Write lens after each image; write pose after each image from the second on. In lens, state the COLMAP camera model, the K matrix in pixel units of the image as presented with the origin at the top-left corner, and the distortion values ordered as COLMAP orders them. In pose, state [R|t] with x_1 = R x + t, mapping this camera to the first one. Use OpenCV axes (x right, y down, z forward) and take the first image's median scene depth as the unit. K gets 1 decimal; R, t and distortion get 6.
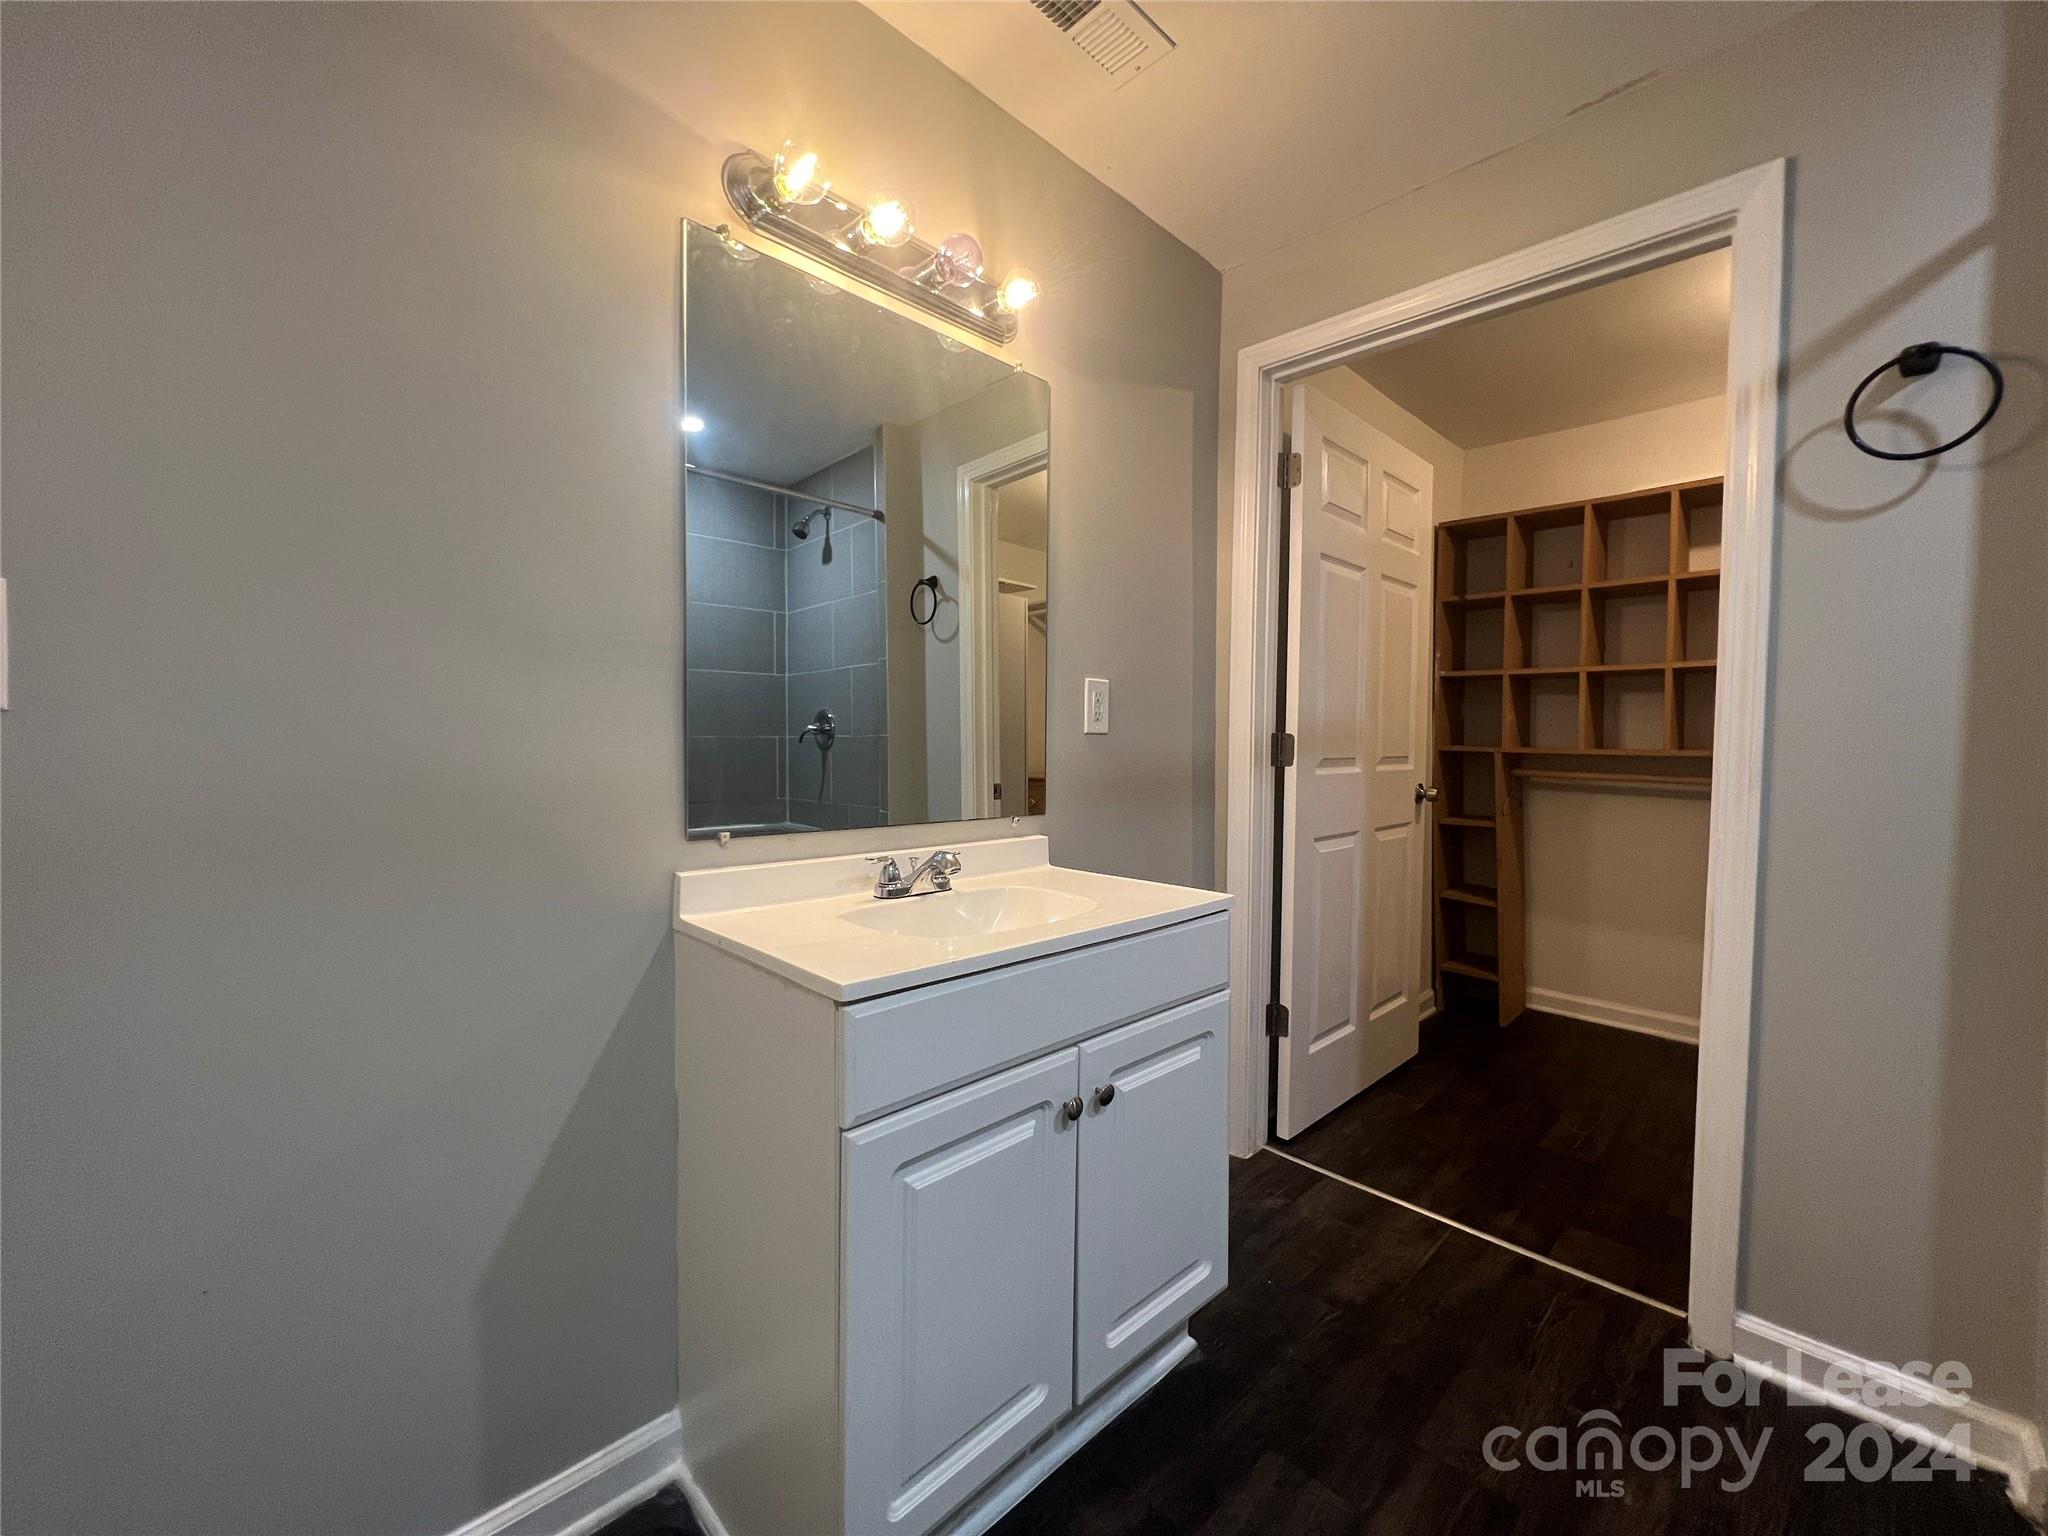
lens RADIAL K [[824.3, 0, 1022.7], [0, 824.3, 763.1], [0, 0, 1]] dist [-0.003587, 0.000221]
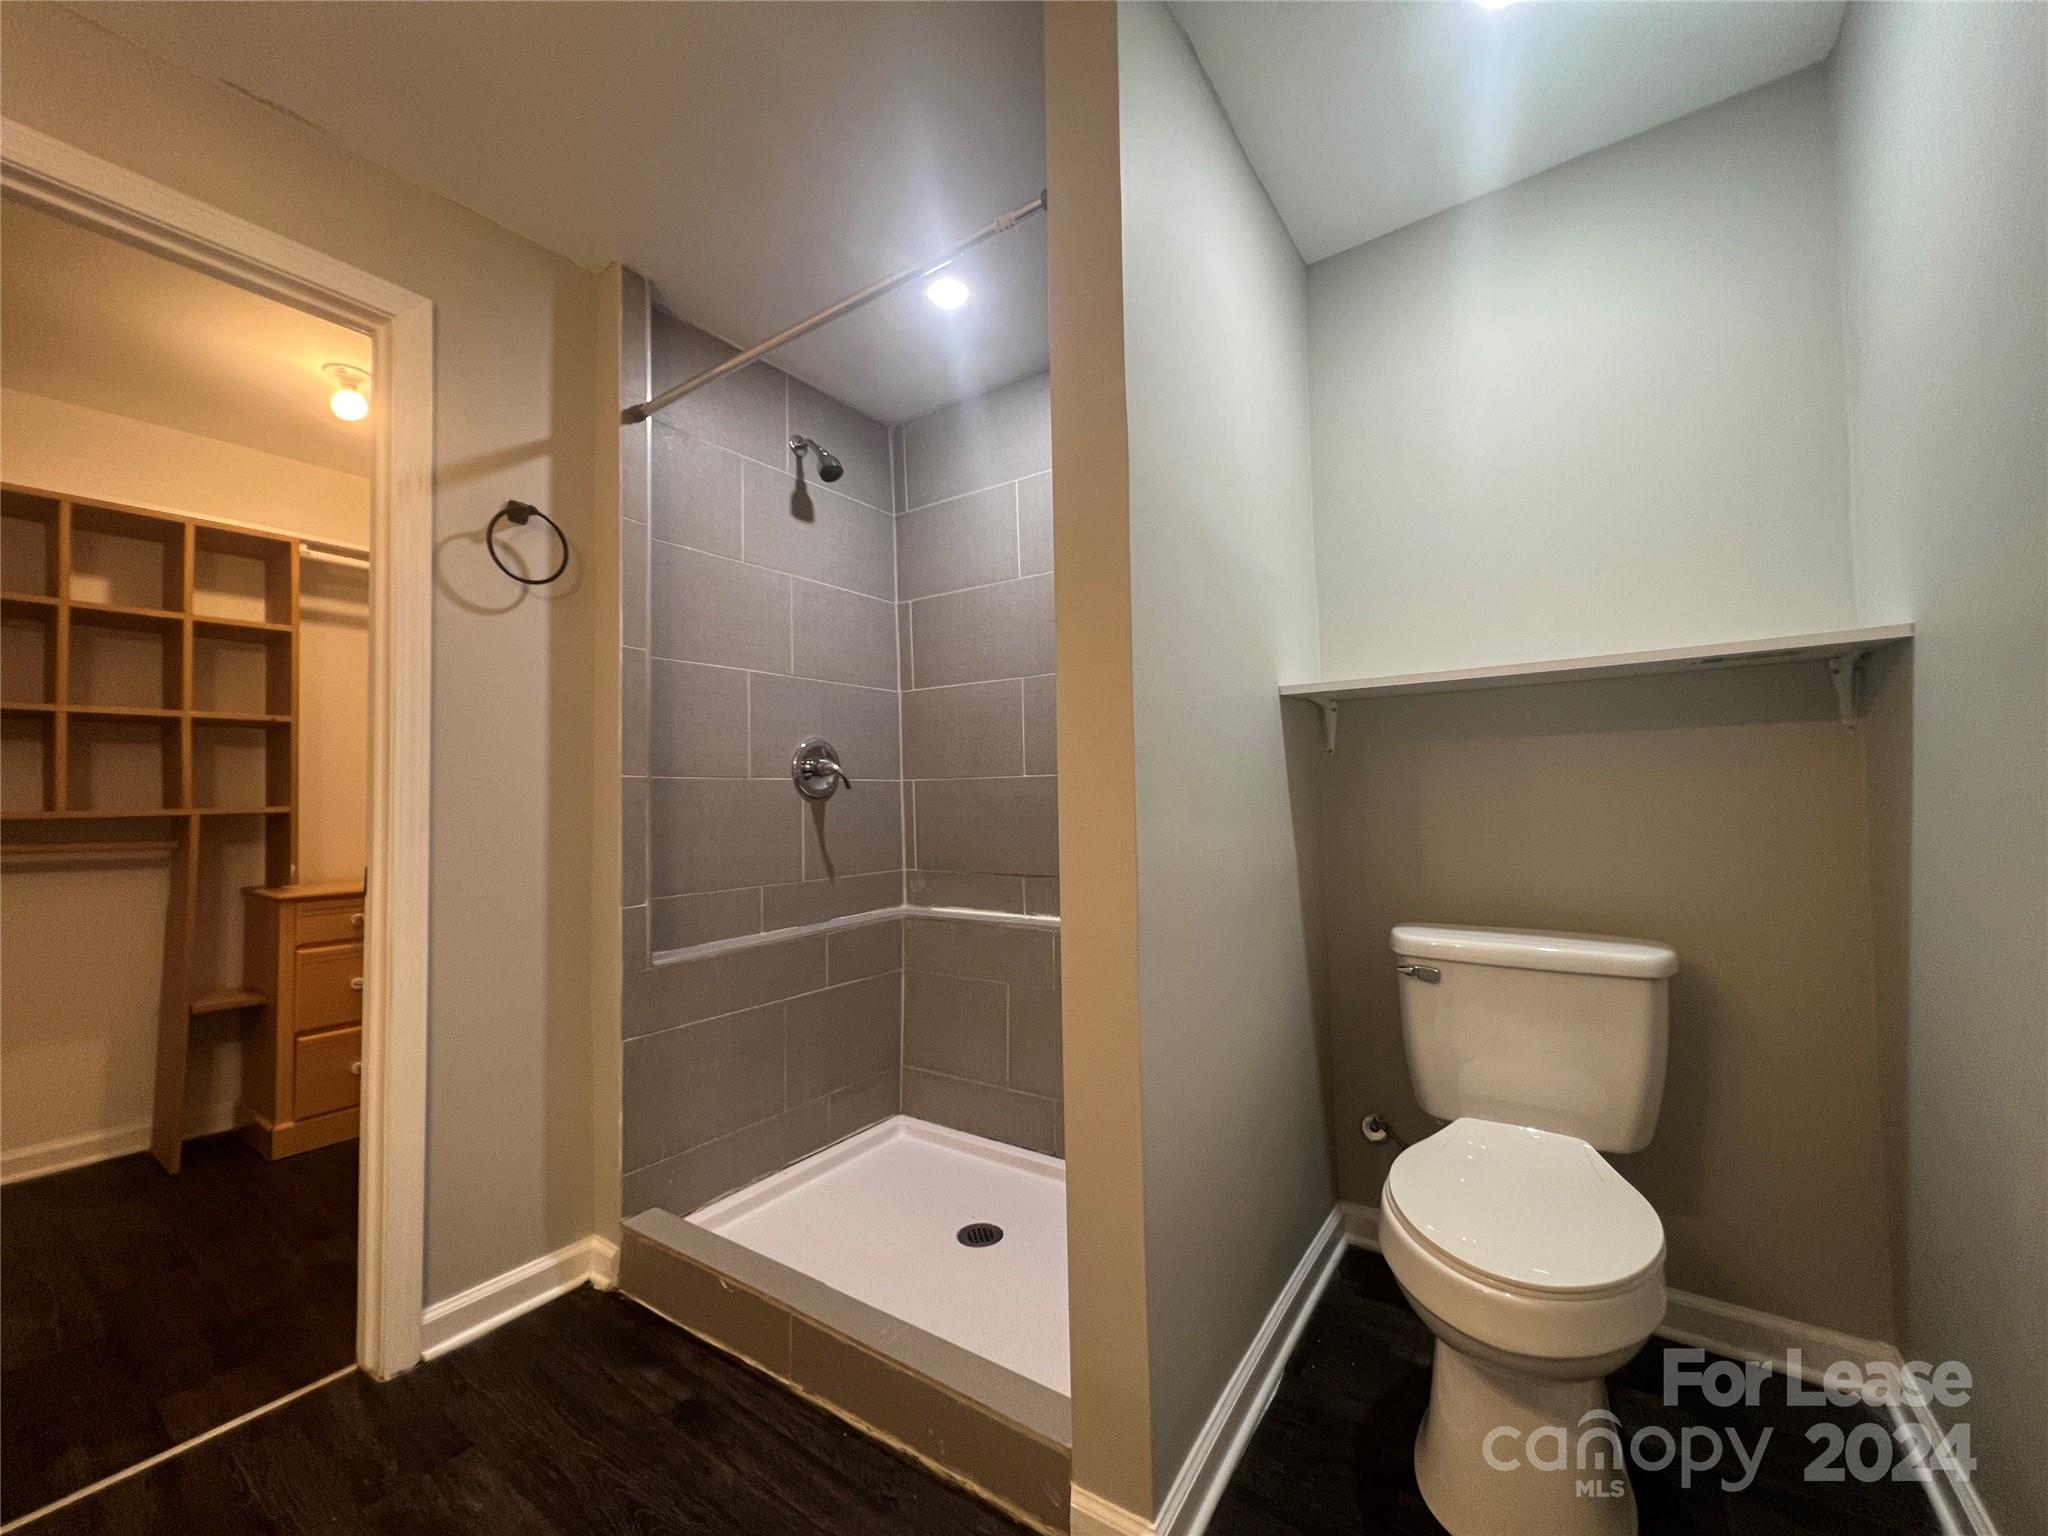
lens RADIAL K [[824.3, 0, 1031.5], [0, 824.3, 760.5], [0, 0, 1]] dist [-0.003587, 0.000221]
pose [[-0.198477, 0.025750, 0.979767, -0.394966], [0.040912, 0.999001, -0.017967, -0.012890], [-0.979251, 0.036518, -0.199333, 0.412576]]
